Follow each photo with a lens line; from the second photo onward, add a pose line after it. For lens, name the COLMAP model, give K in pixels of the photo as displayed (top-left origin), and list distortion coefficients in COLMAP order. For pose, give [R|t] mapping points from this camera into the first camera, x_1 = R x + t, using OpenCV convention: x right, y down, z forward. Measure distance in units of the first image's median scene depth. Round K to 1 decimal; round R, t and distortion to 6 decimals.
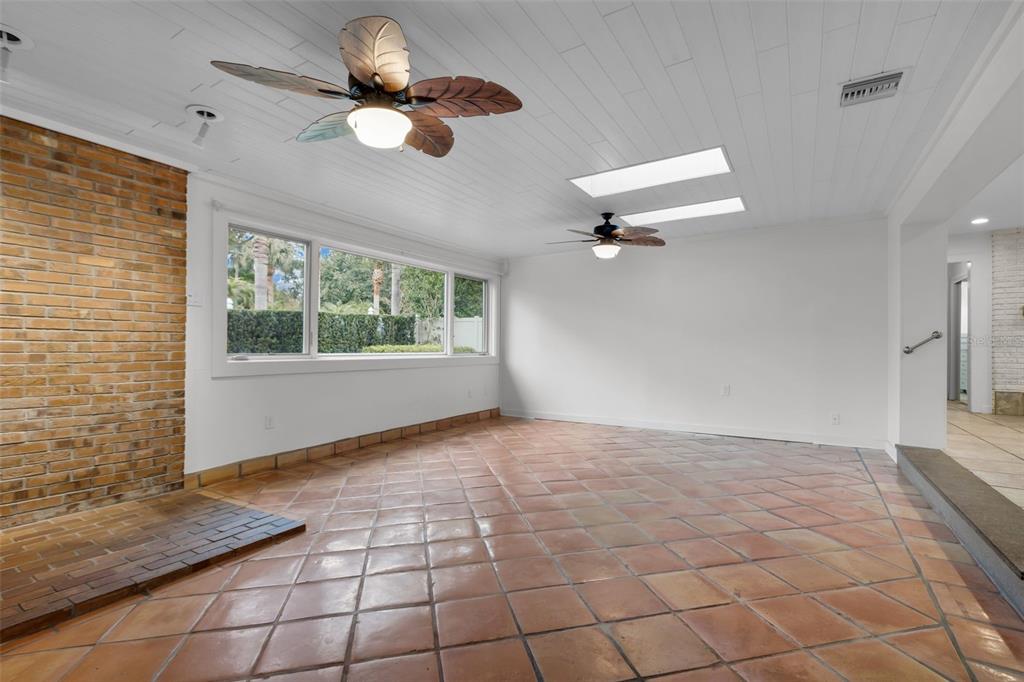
lens RADIAL K [[448.1, 0, 512.0], [0, 448.1, 341.0], [0, 0, 1]] dist [0.000199, 0.000073]
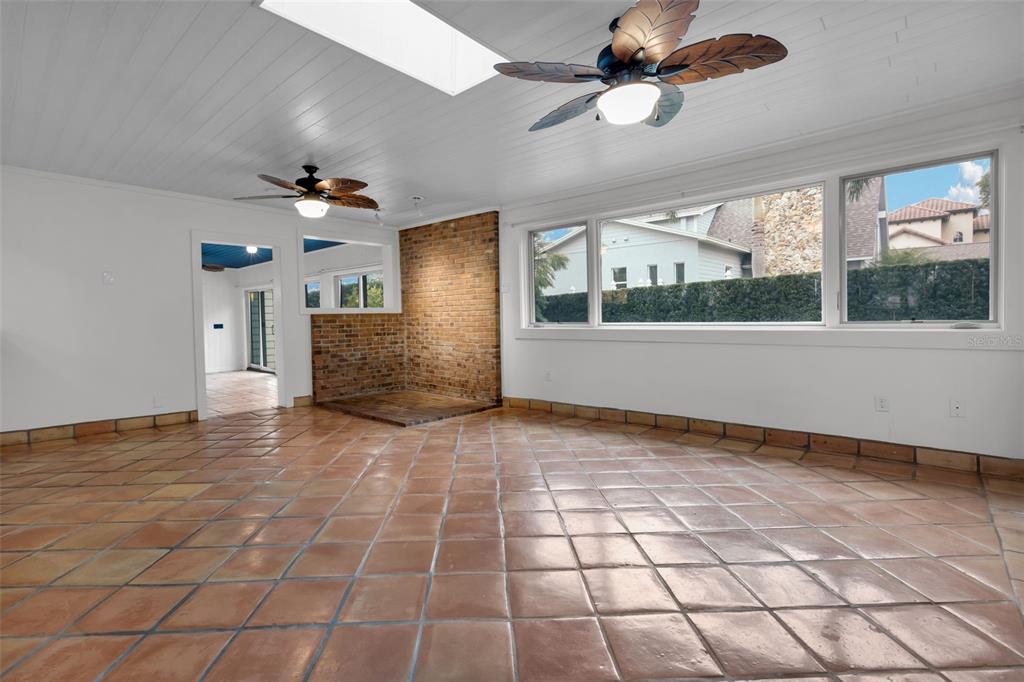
lens RADIAL K [[464.5, 0, 503.6], [0, 464.5, 329.9], [0, 0, 1]] dist [0.000218, -0.000106]
pose [[-0.148112, 0.026856, -0.988606, 0.958562], [0.028896, 0.999322, 0.022818, 0.016734], [0.988548, -0.025187, -0.148788, 1.281536]]
